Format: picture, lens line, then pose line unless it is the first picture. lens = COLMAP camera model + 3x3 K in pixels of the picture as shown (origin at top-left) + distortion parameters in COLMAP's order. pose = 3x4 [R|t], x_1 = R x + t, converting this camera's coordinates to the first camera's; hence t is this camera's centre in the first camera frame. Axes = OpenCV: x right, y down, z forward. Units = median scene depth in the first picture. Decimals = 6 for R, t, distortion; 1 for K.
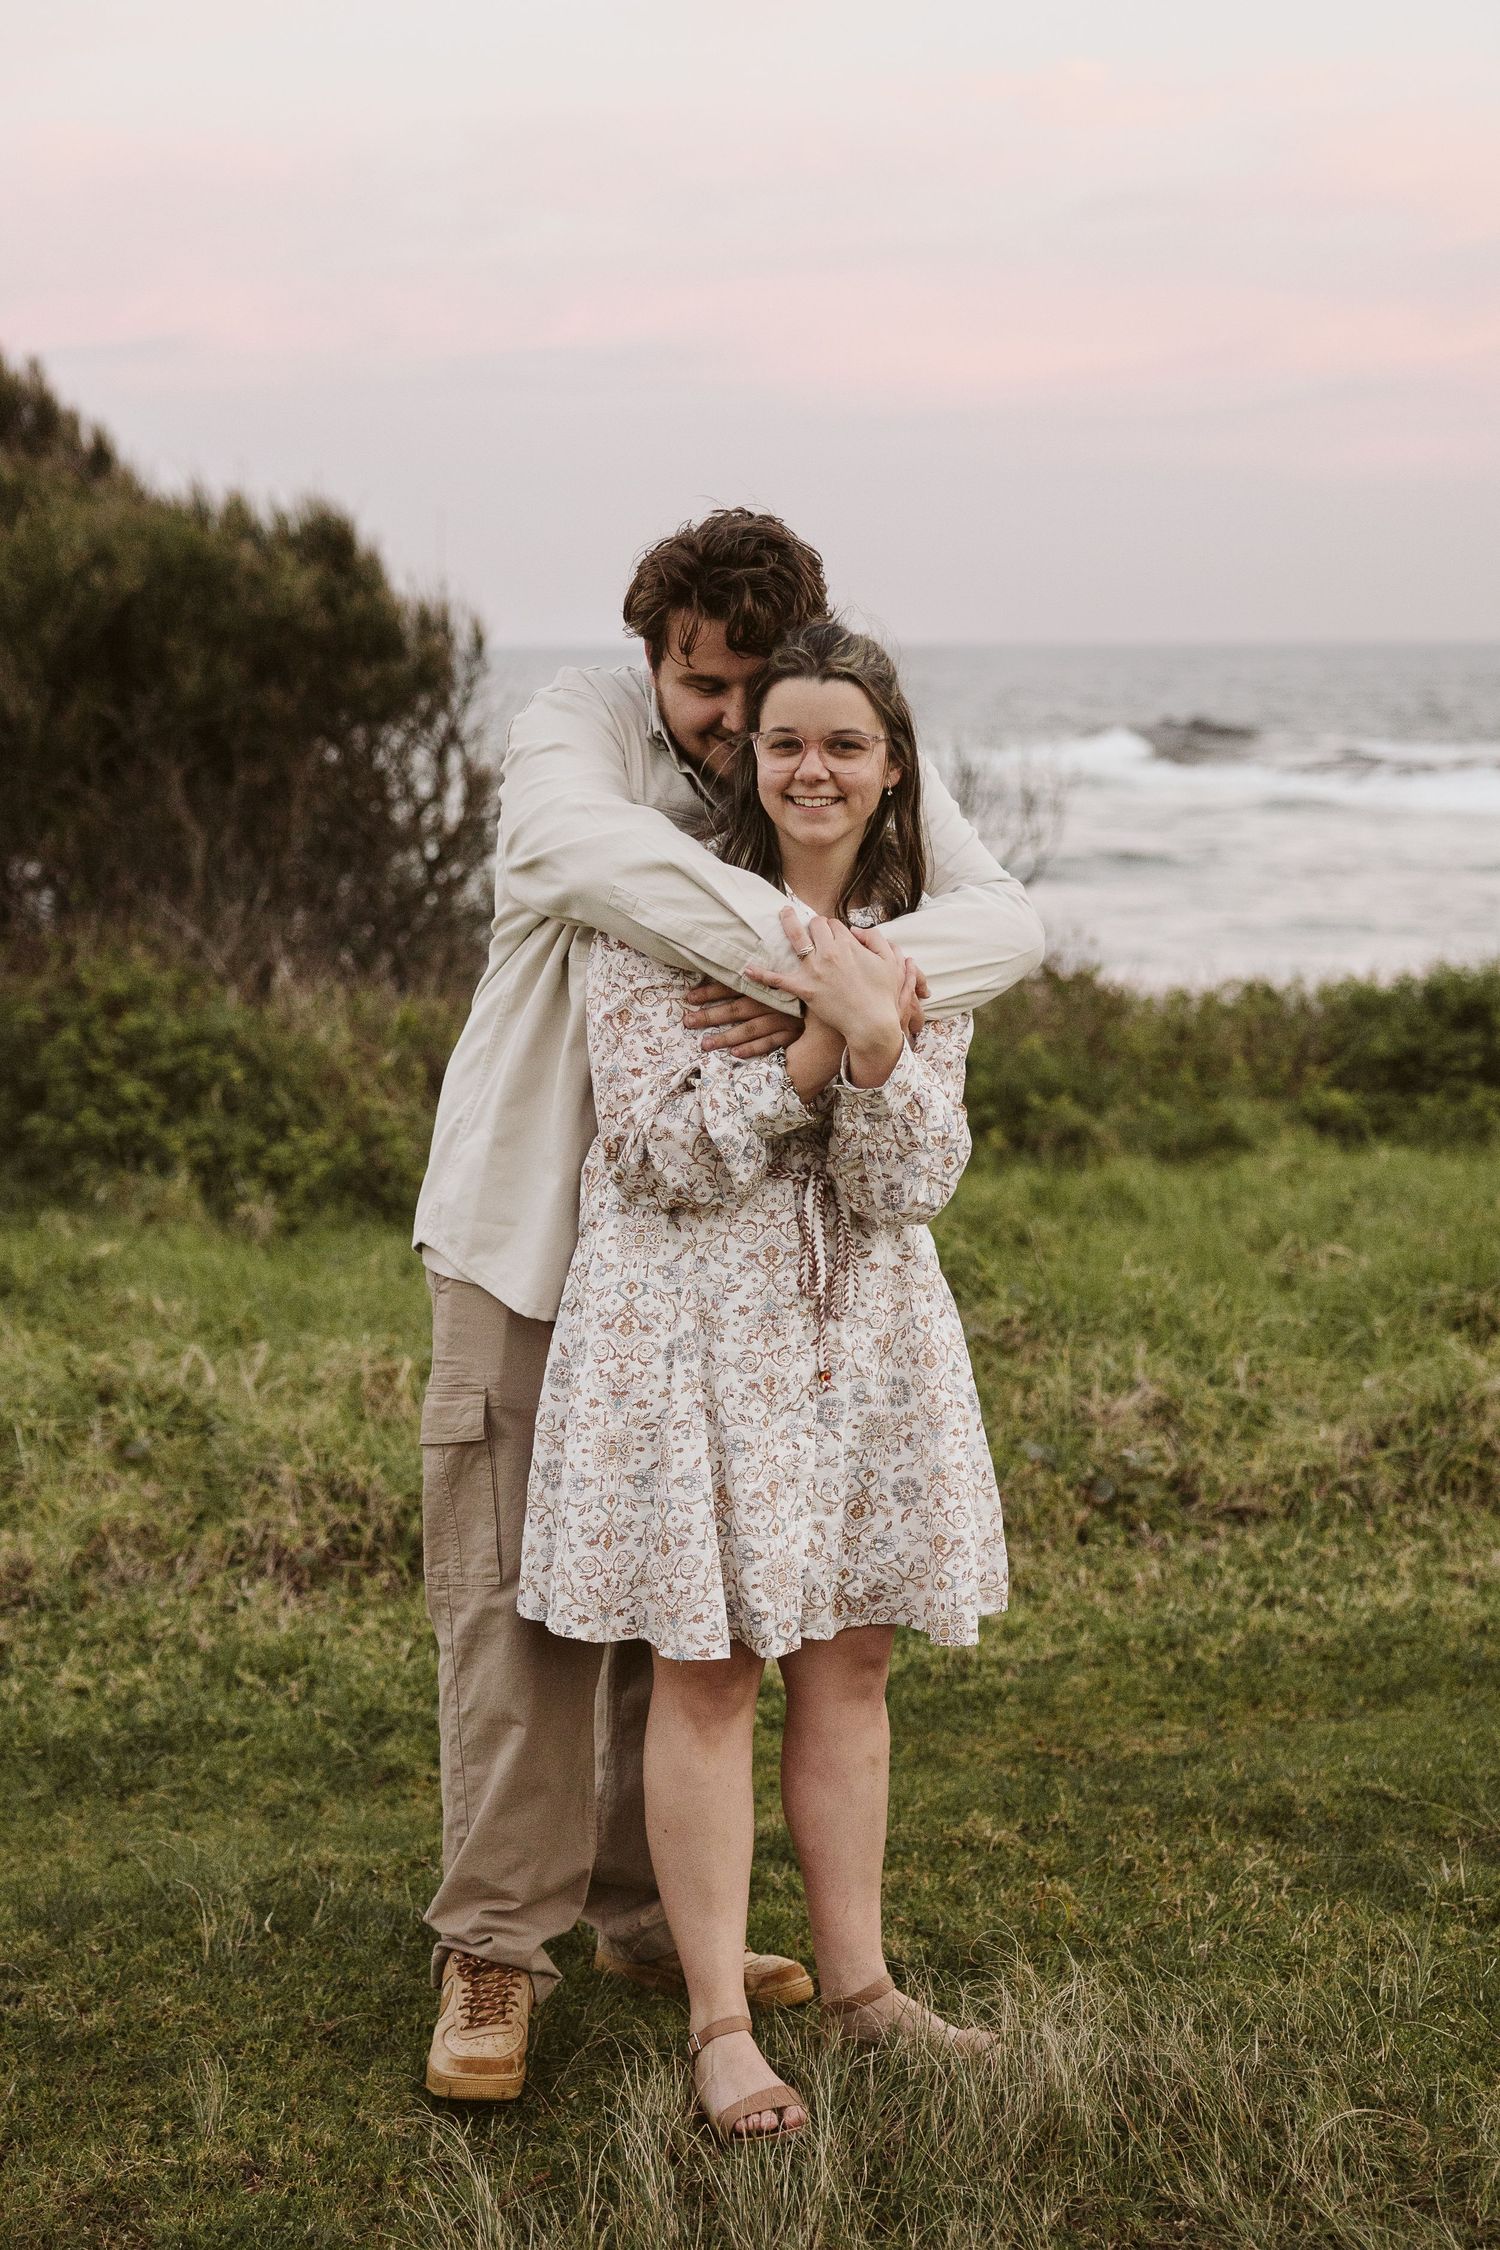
lens RADIAL K [[4343.7, 0, 626.3], [0, 4343.7, 1127.9], [0, 0, 1]] dist [-0.003972, 0.205017]
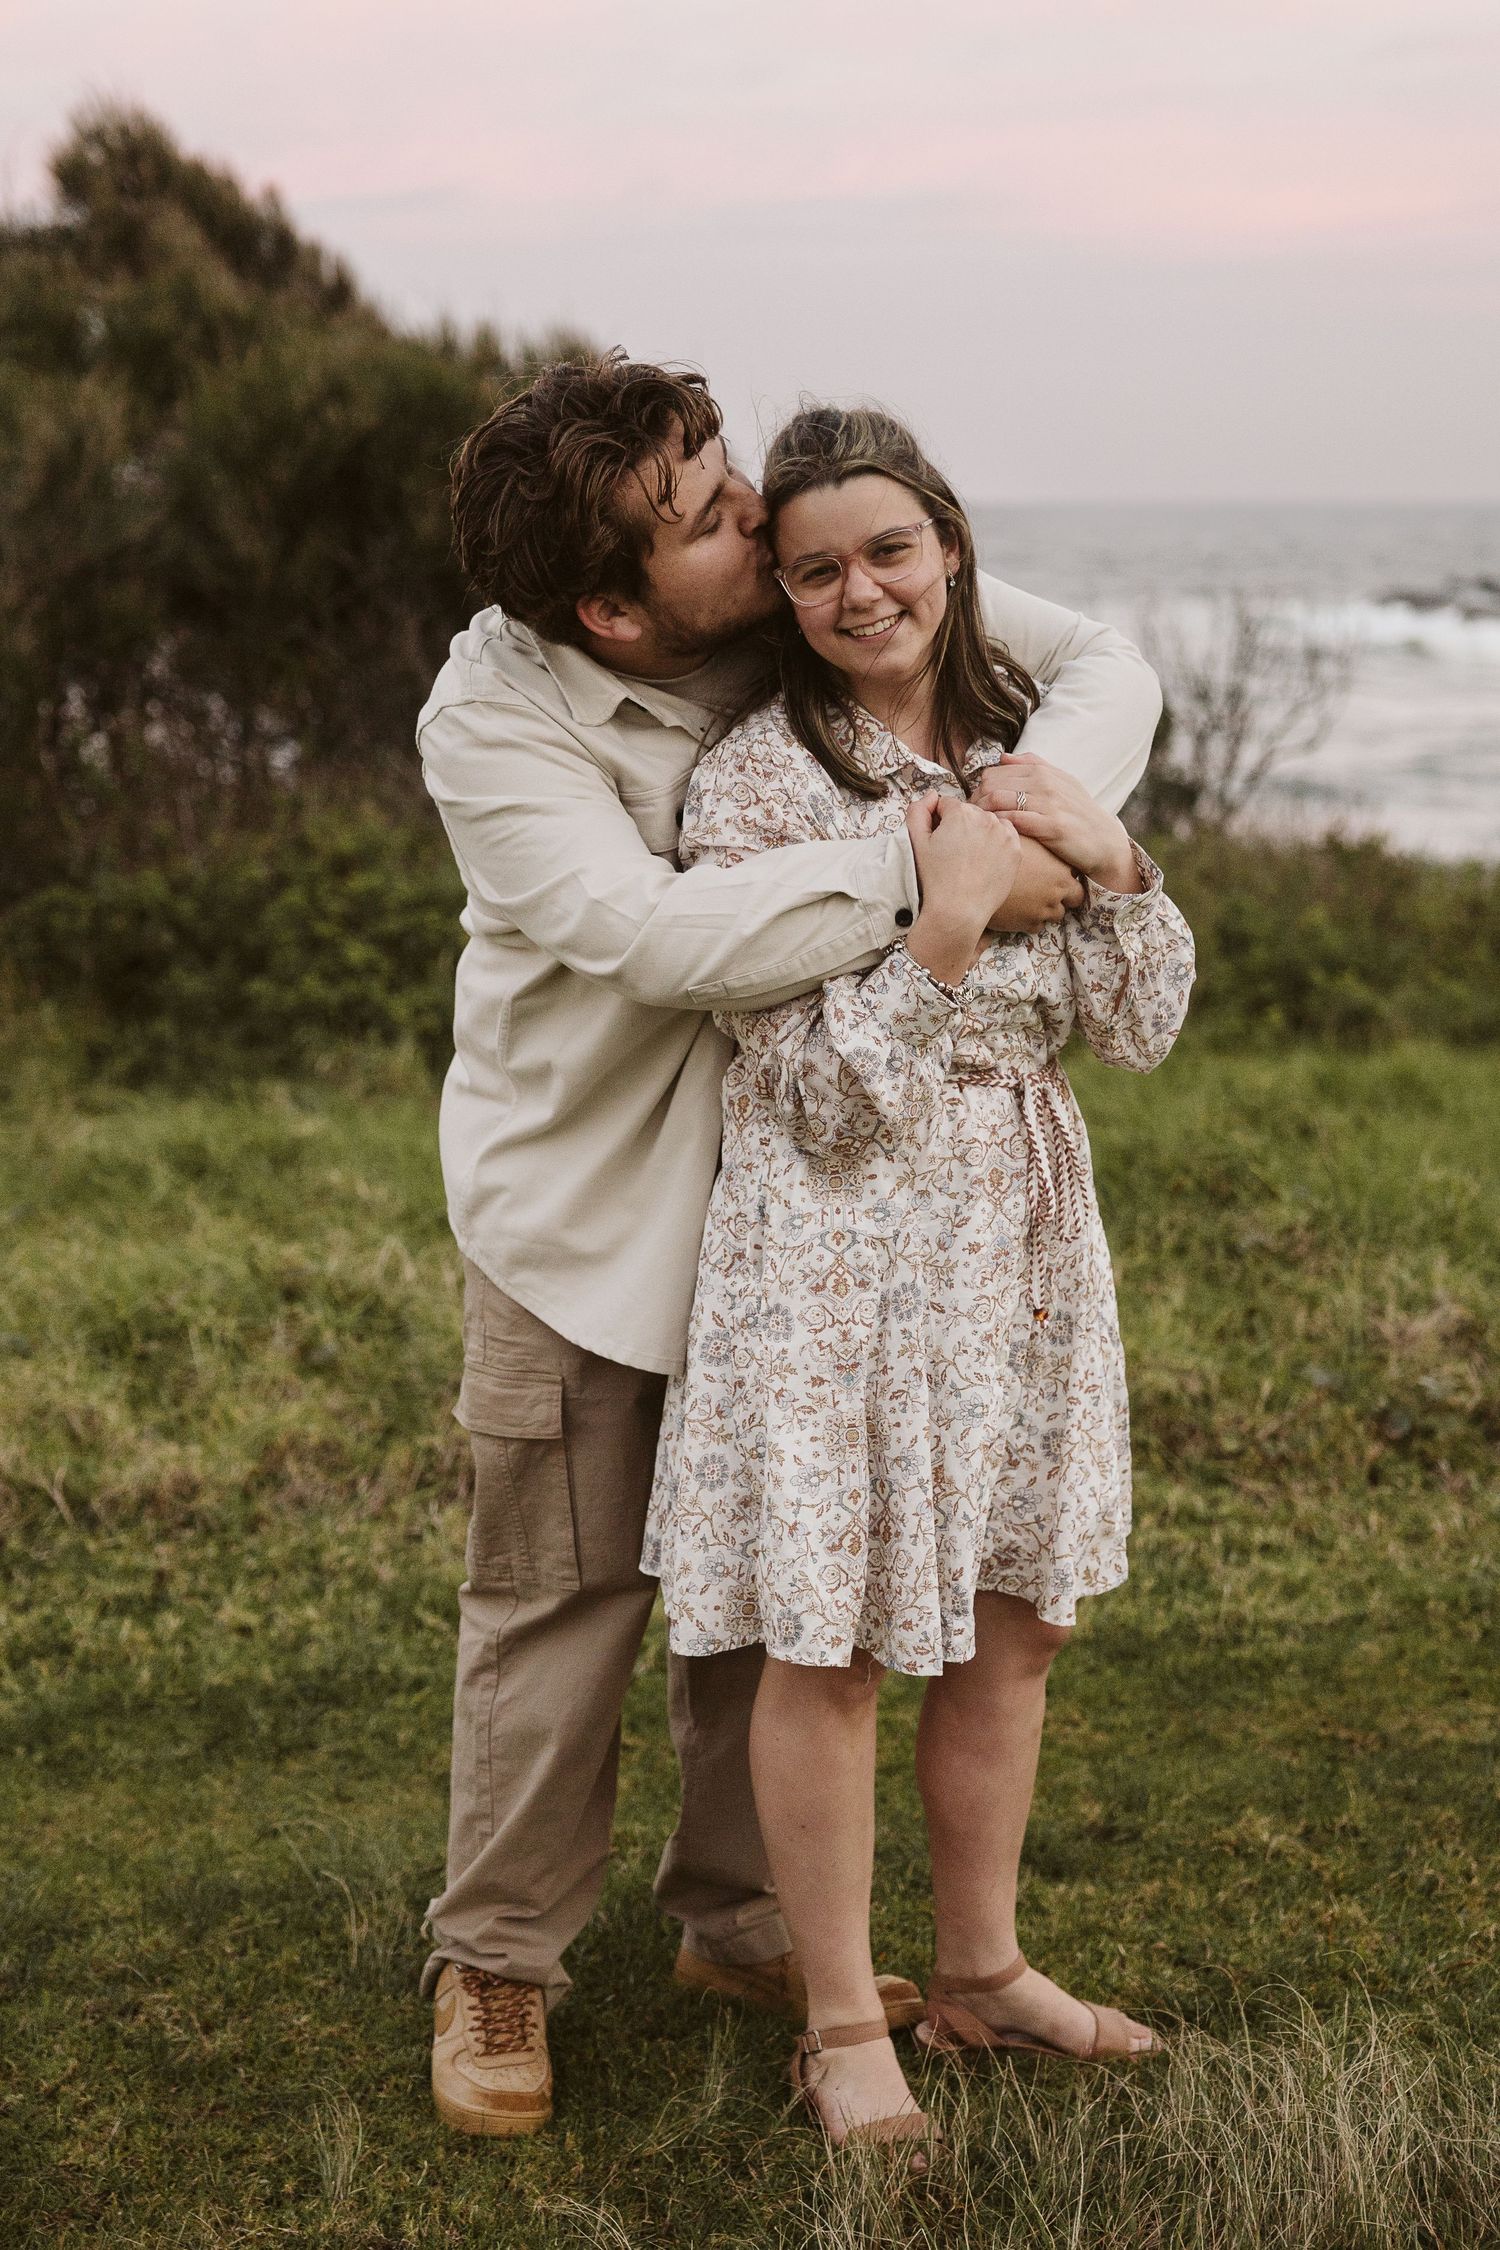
lens RADIAL K [[4343.7, 0, 626.3], [0, 4343.7, 1127.9], [0, 0, 1]] dist [-0.003972, 0.205017]
pose [[0.998033, 0.014877, -0.060901, 0.005903], [-0.012978, 0.999421, 0.031454, -0.002878], [0.061333, -0.030602, 0.997648, 0.110924]]
